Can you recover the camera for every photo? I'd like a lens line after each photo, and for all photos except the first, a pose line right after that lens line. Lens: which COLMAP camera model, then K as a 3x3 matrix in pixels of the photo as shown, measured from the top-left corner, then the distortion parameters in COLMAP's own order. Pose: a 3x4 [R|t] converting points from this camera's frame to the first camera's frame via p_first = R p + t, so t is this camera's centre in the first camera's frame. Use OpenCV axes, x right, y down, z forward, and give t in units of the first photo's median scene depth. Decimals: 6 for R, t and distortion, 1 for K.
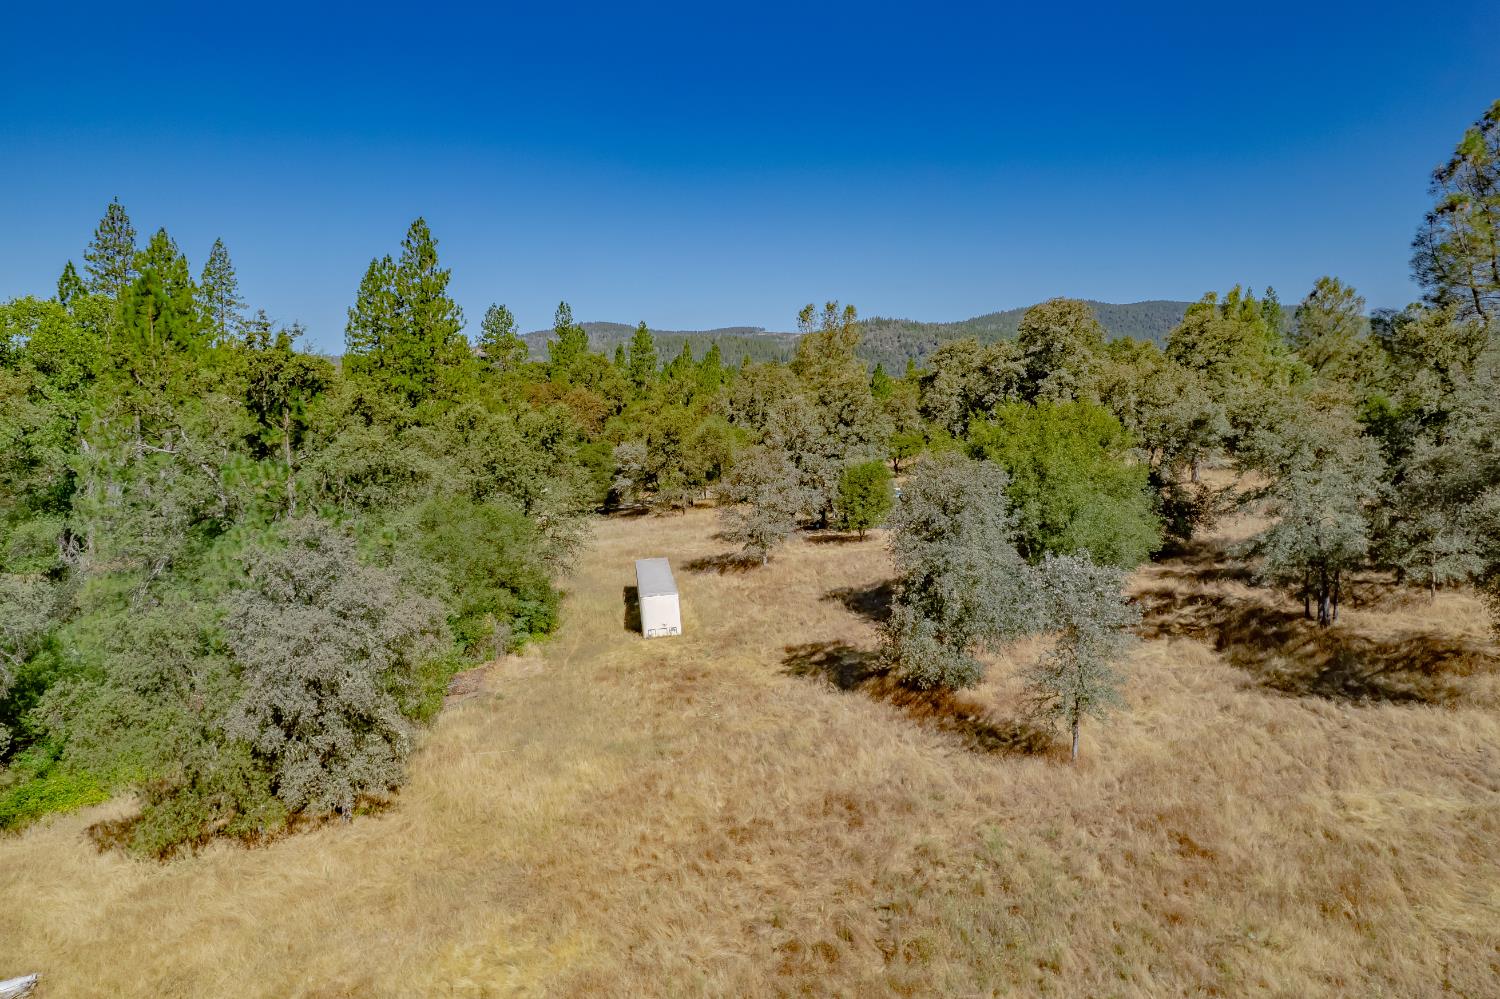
lens RADIAL K [[1002.8, 0, 754.6], [0, 1002.8, 501.8], [0, 0, 1]] dist [-0.066800, 0.052005]
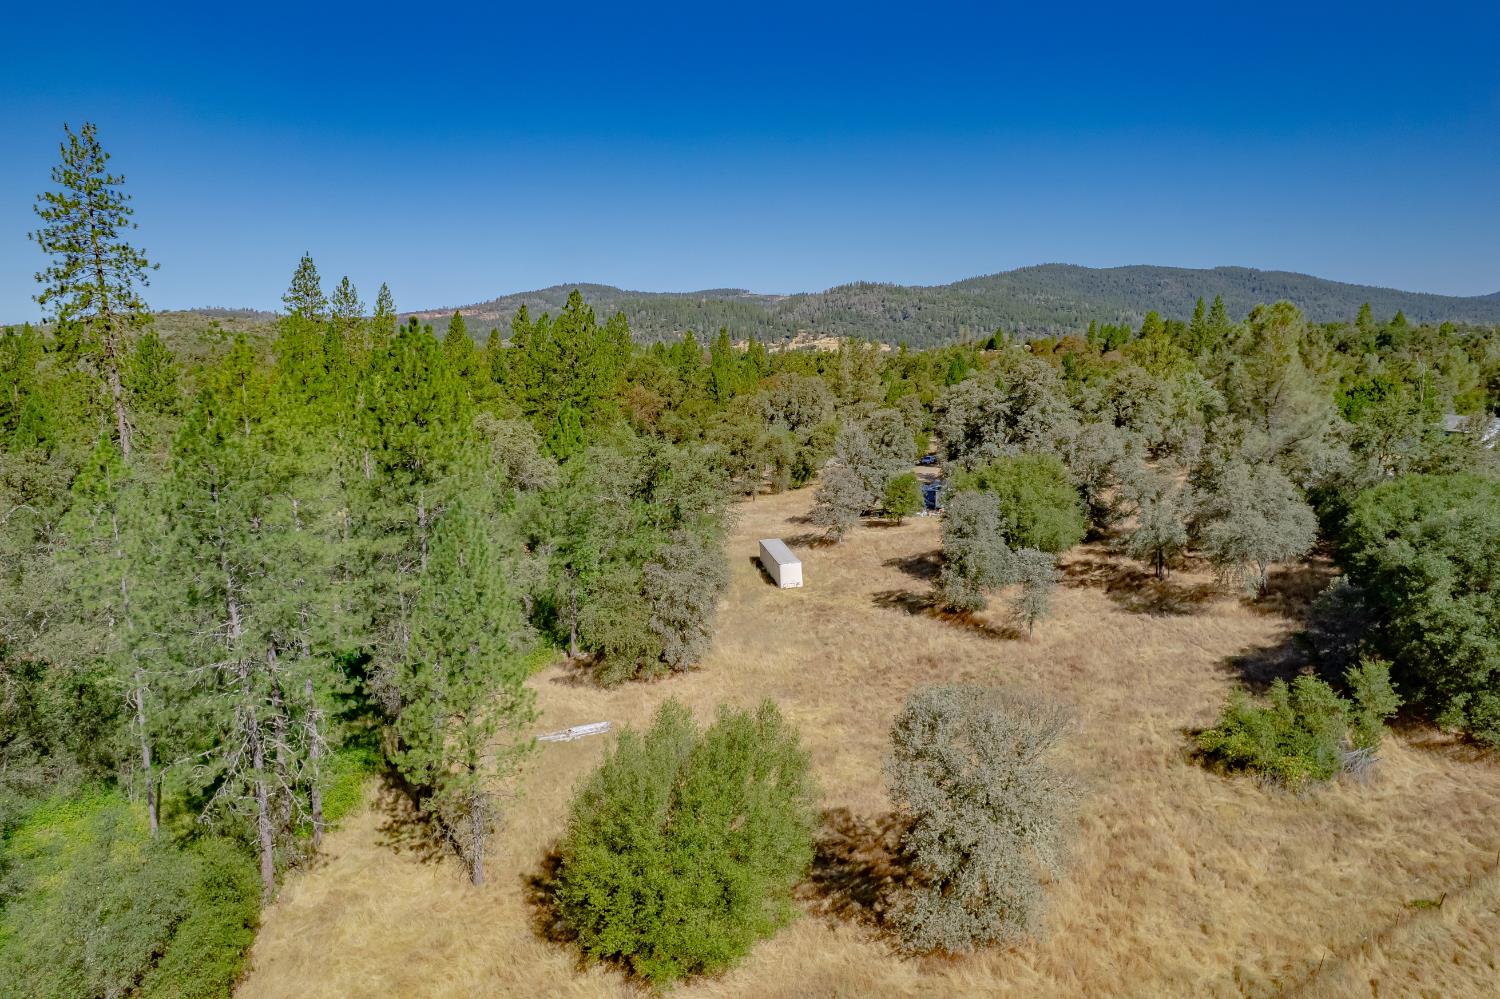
lens RADIAL K [[1002.8, 0, 747.1], [0, 1002.8, 497.3], [0, 0, 1]] dist [-0.066800, 0.052005]
pose [[0.999938, 0.001307, 0.011093, -0.227807], [-0.001688, 0.999405, 0.034441, -0.090916], [-0.011042, -0.034457, 0.999345, -0.818285]]
